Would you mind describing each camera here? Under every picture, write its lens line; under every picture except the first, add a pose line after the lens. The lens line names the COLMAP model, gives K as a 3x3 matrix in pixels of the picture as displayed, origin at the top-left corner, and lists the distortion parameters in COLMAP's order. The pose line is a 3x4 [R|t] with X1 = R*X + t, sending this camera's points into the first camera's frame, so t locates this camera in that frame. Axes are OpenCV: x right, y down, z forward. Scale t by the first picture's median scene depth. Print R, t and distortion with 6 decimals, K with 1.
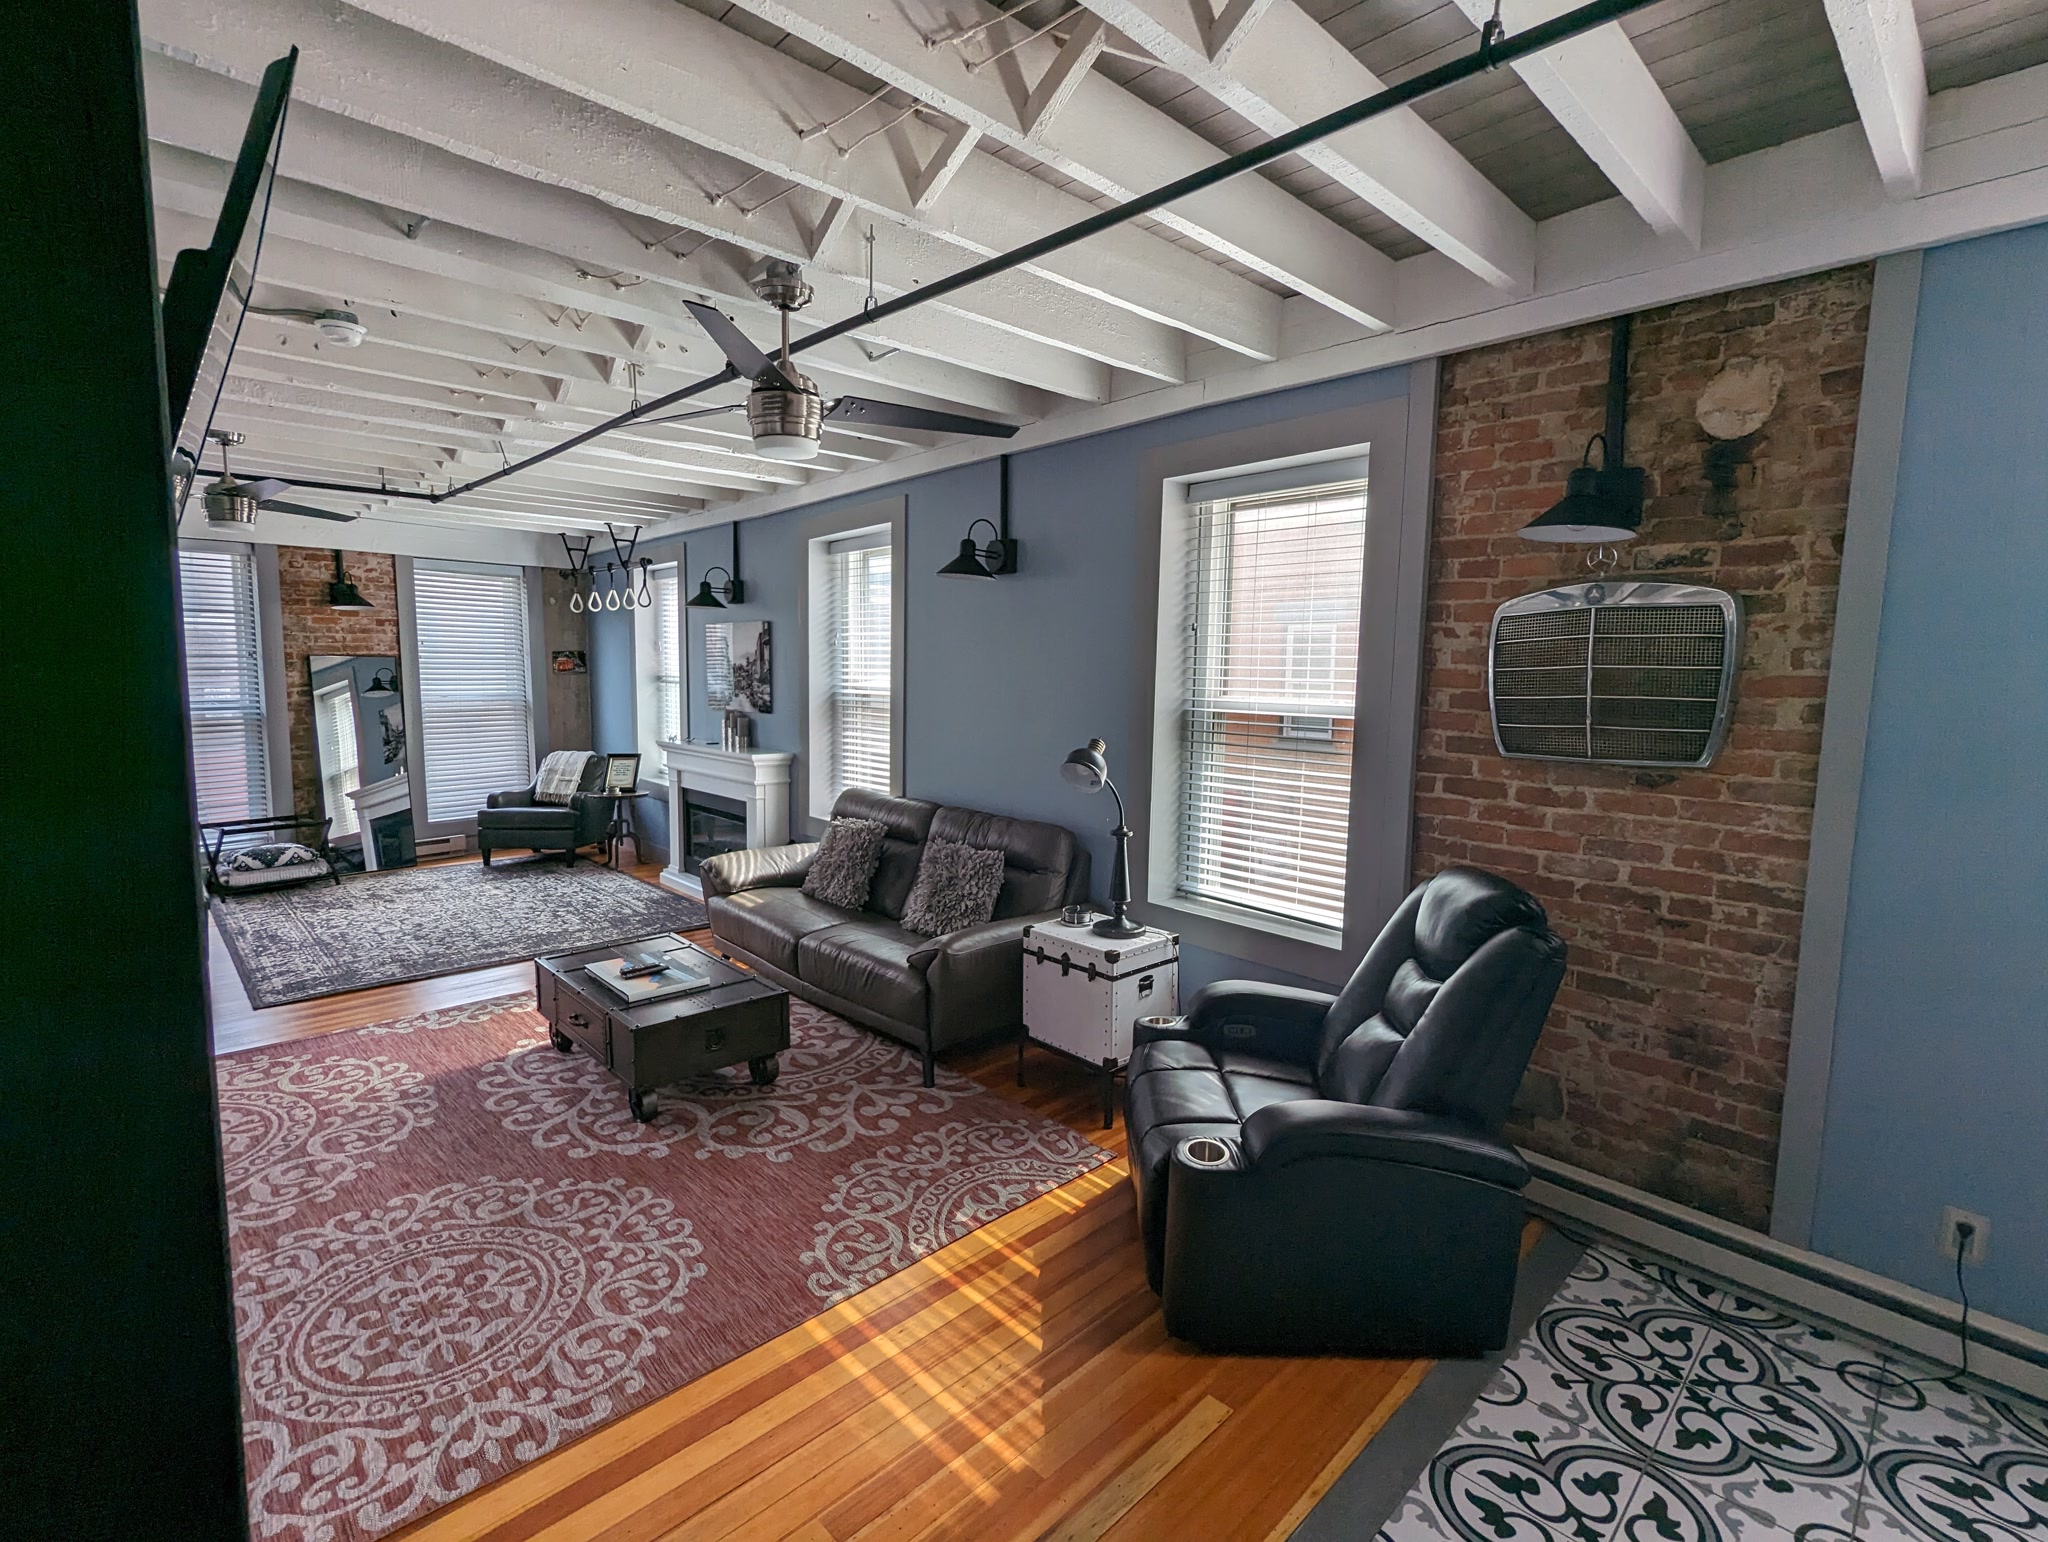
lens RADIAL K [[963.7, 0, 1014.2], [0, 963.7, 770.5], [0, 0, 1]] dist [-0.001986, -0.000158]
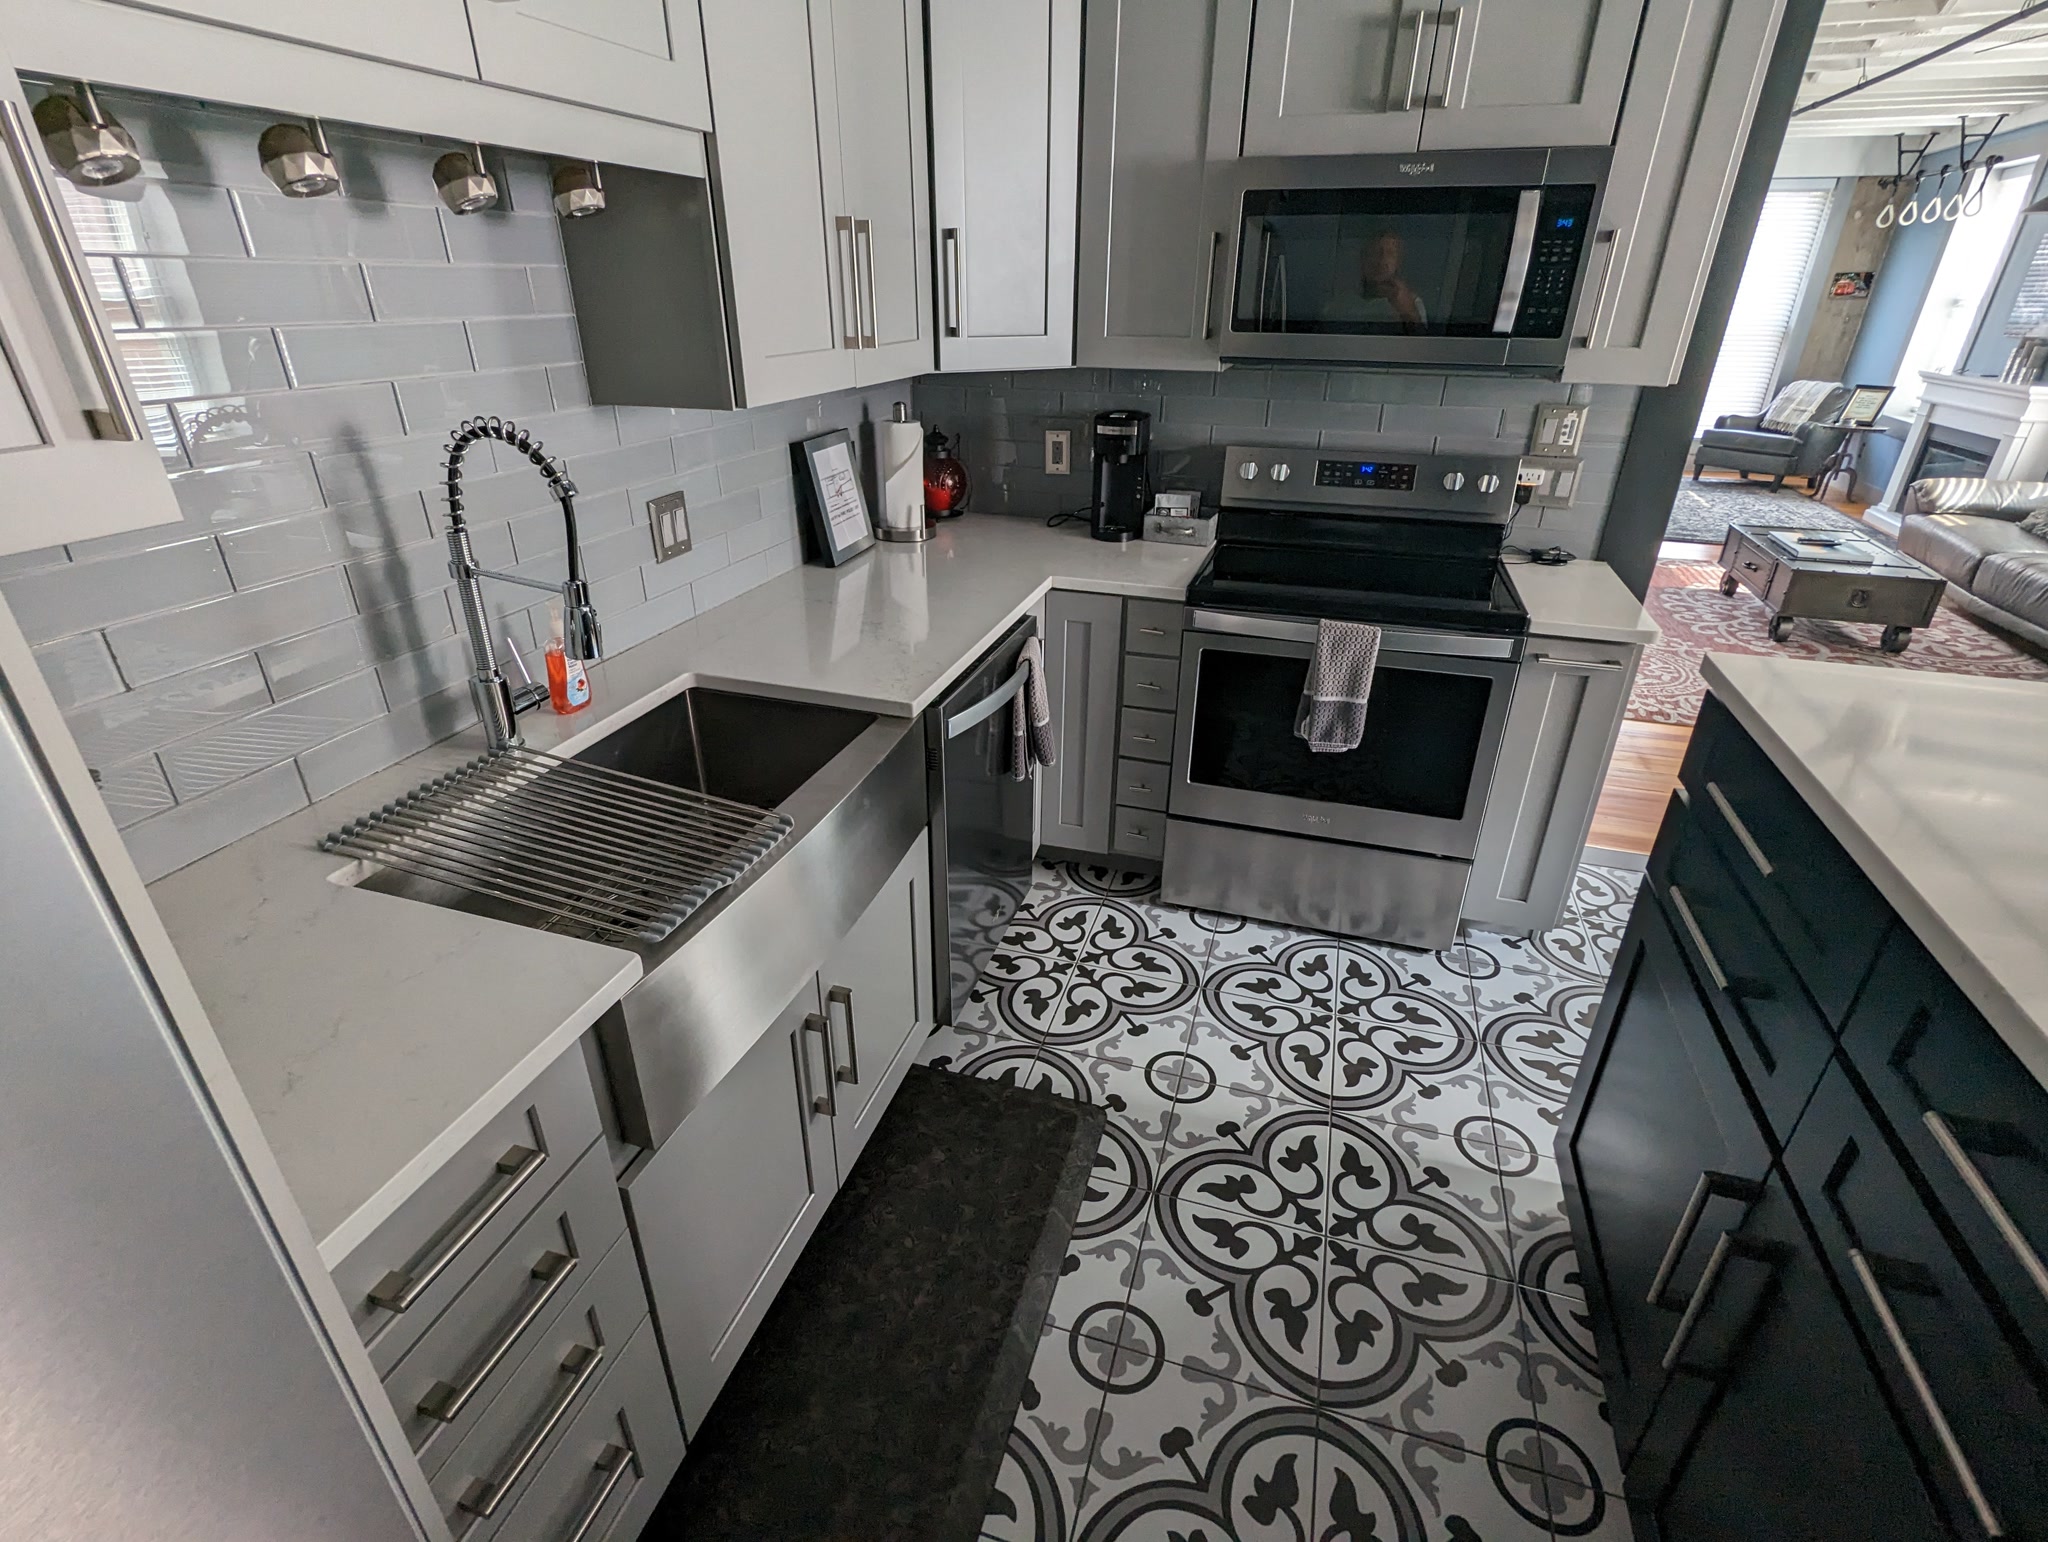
lens RADIAL K [[963.7, 0, 1025.8], [0, 963.7, 768.0], [0, 0, 1]] dist [-0.001986, -0.000158]
pose [[0.466759, 0.384098, -0.796621, 0.199900], [-0.093517, 0.917149, 0.387418, 0.066247], [0.879426, -0.106333, 0.464007, -0.428329]]
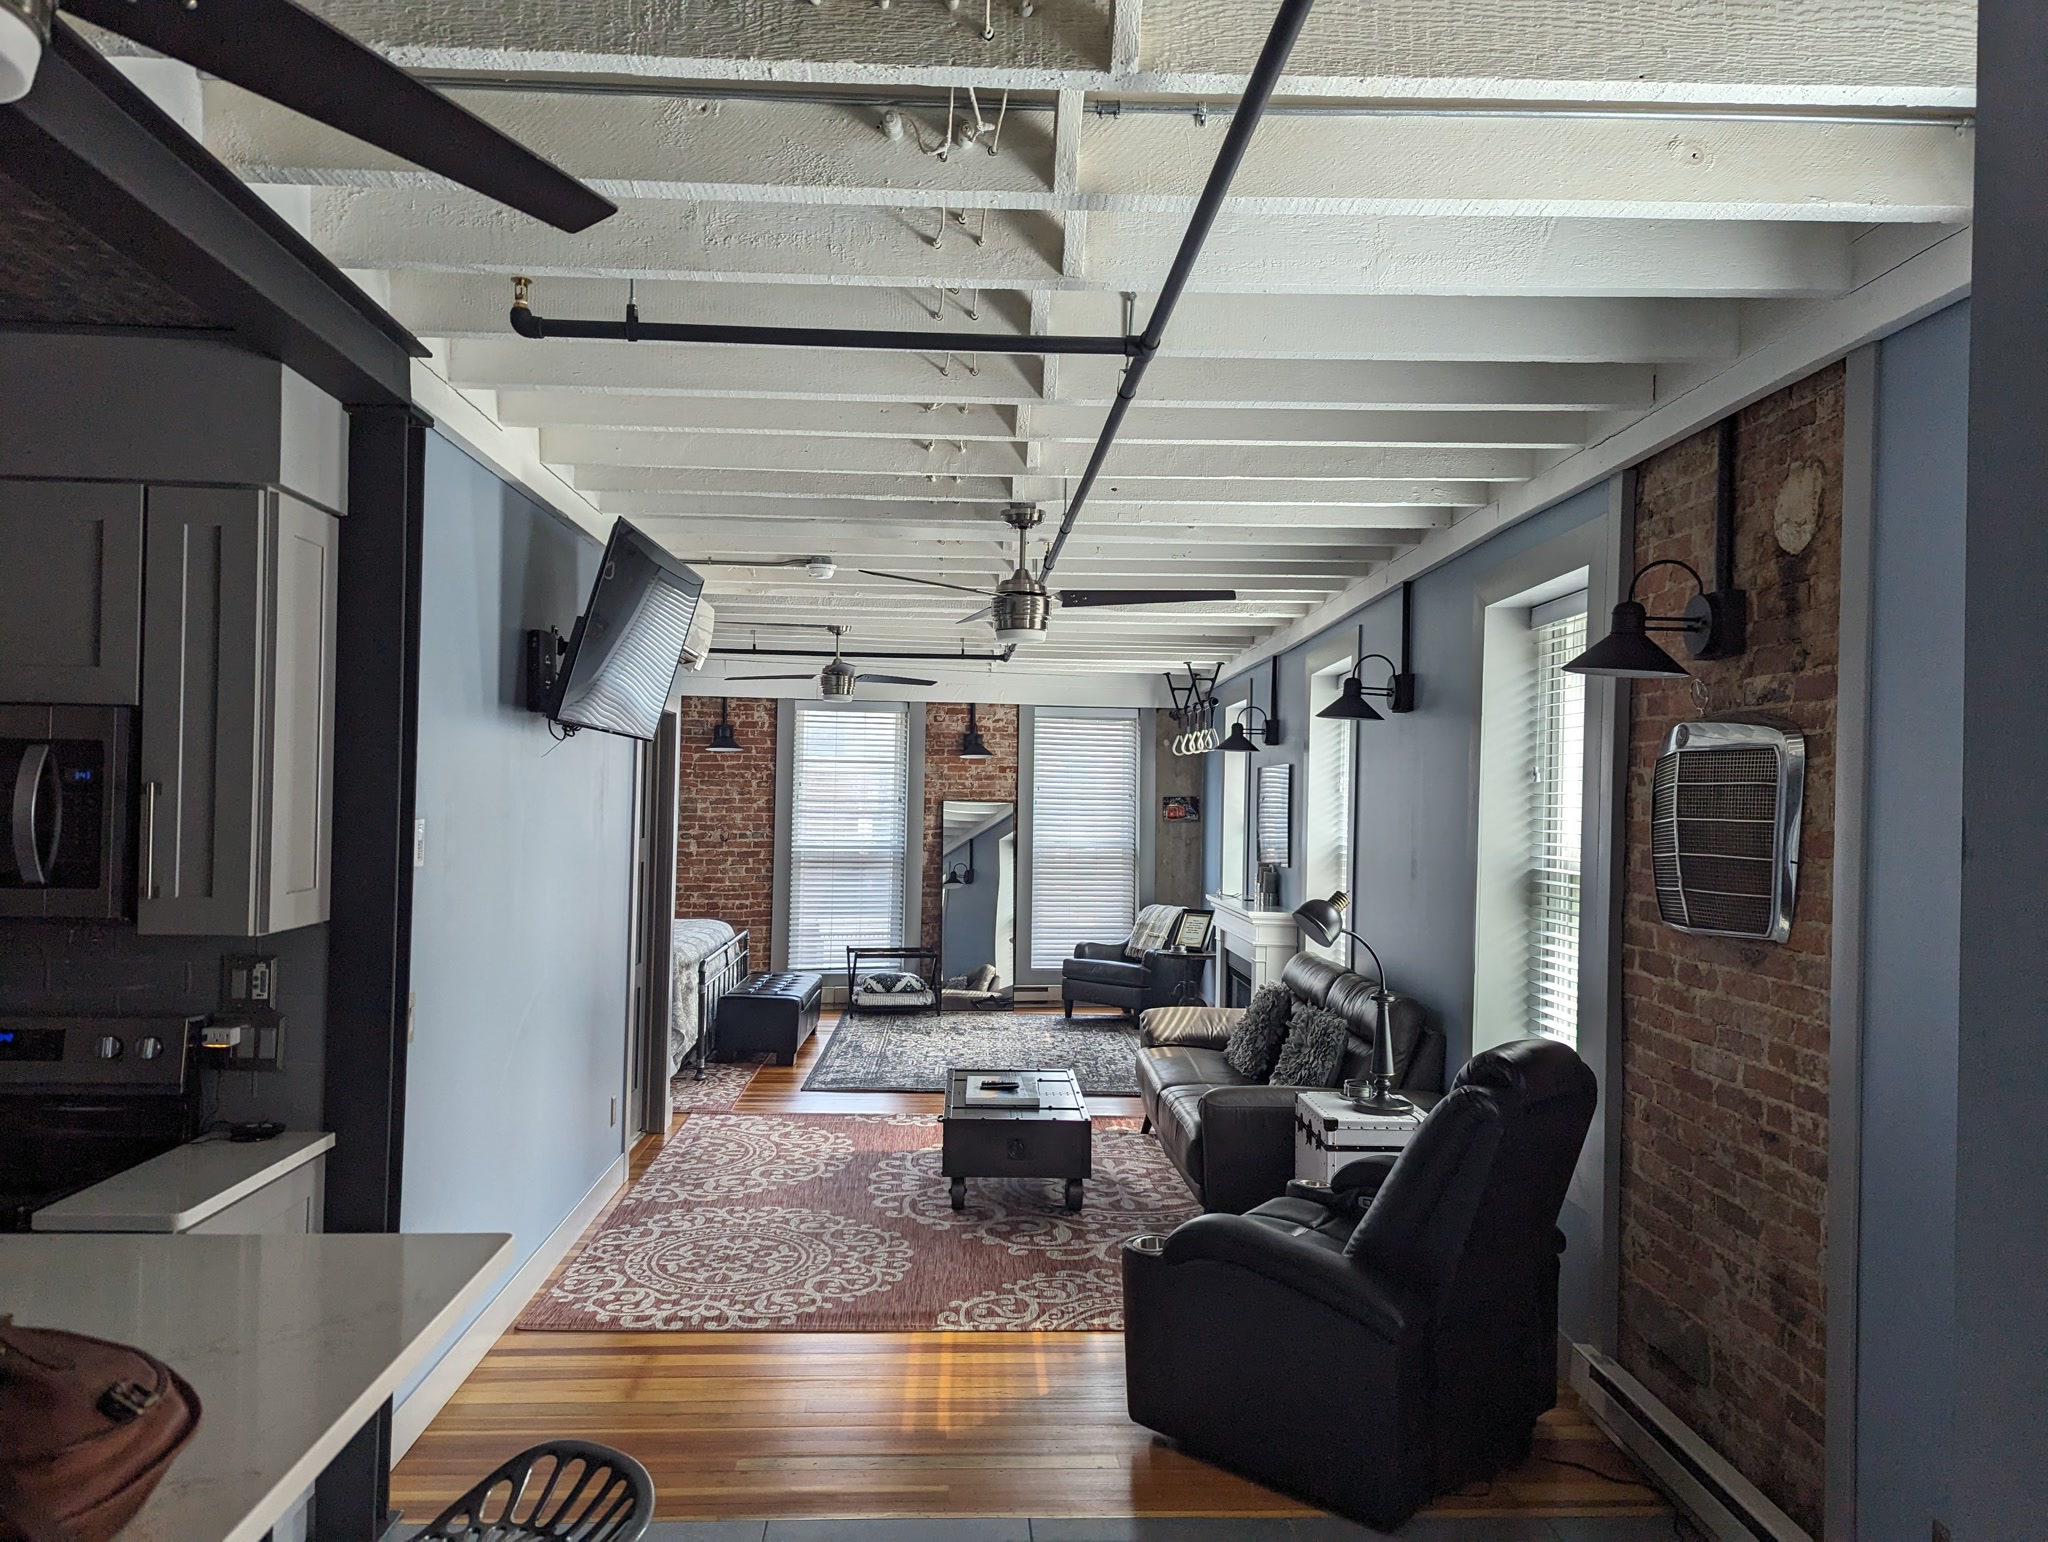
lens RADIAL K [[1419.9, 0, 1011.6], [0, 1419.9, 771.3], [0, 0, 1]] dist [0.017566, -0.005769]
pose [[0.747421, -0.011404, -0.664253, 0.547984], [-0.081208, 0.990786, -0.108386, 0.020091], [0.659369, 0.134952, 0.739608, -0.187761]]
